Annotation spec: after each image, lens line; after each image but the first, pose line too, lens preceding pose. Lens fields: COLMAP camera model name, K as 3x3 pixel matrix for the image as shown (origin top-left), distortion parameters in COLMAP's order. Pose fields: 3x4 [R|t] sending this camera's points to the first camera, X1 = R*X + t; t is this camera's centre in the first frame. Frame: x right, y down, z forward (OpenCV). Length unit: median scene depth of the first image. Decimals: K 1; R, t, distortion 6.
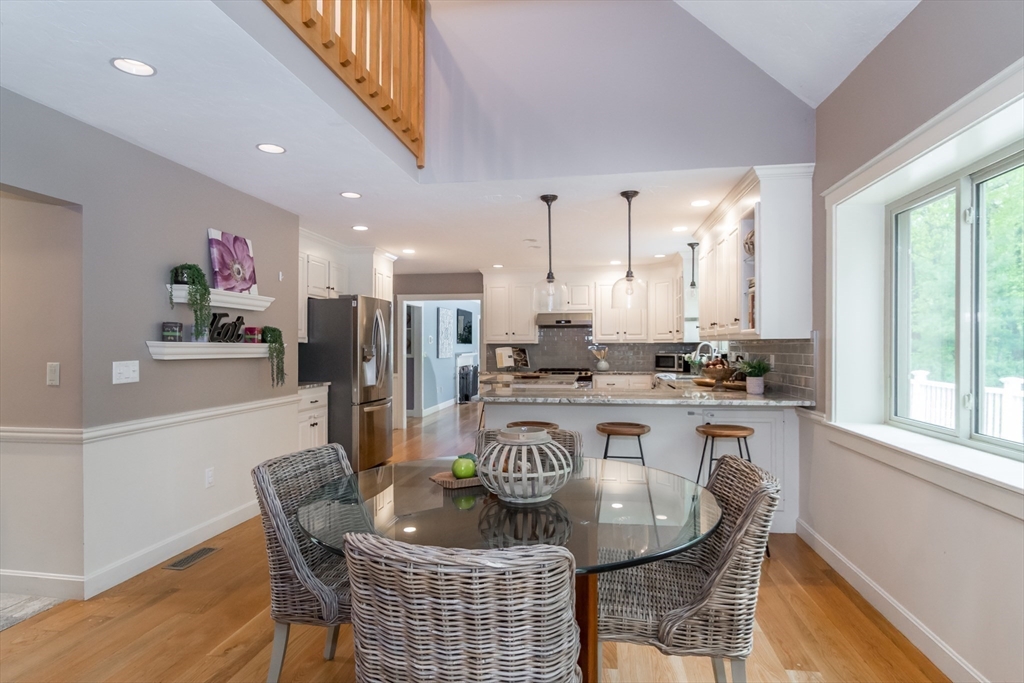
lens RADIAL K [[577.8, 0, 505.3], [0, 577.8, 341.9], [0, 0, 1]] dist [0.005095, 0.001023]
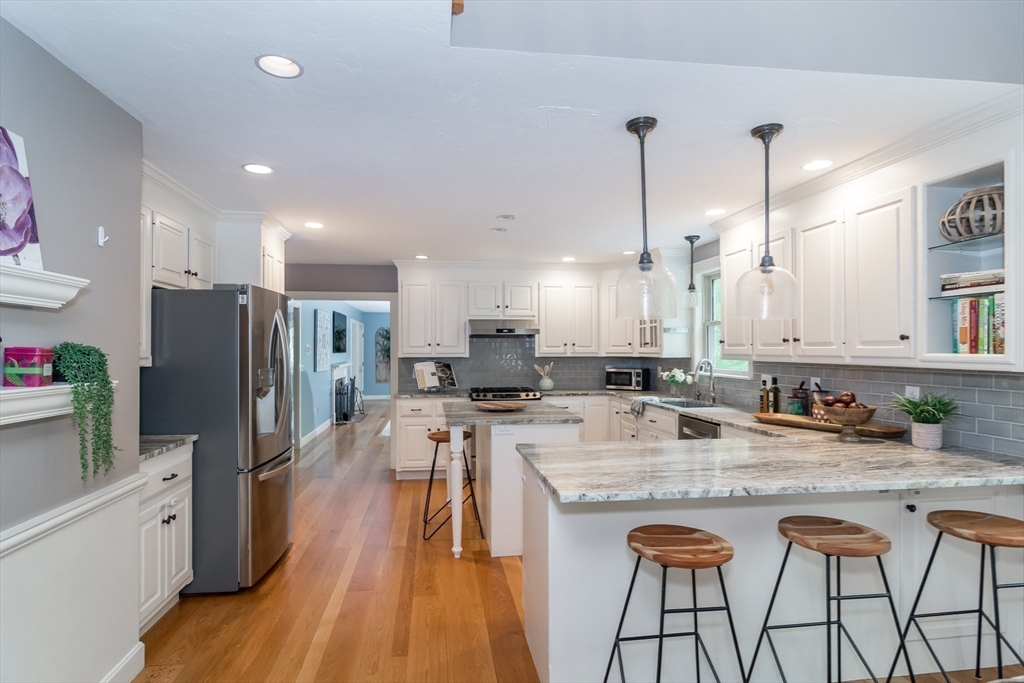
lens RADIAL K [[562.5, 0, 516.0], [0, 562.5, 347.9], [0, 0, 1]] dist [0.000986, 0.000183]
pose [[0.959290, 0.002966, 0.282409, -0.129258], [-0.003871, 0.999989, 0.002646, -0.016065], [-0.282398, -0.003631, 0.959291, 0.309484]]
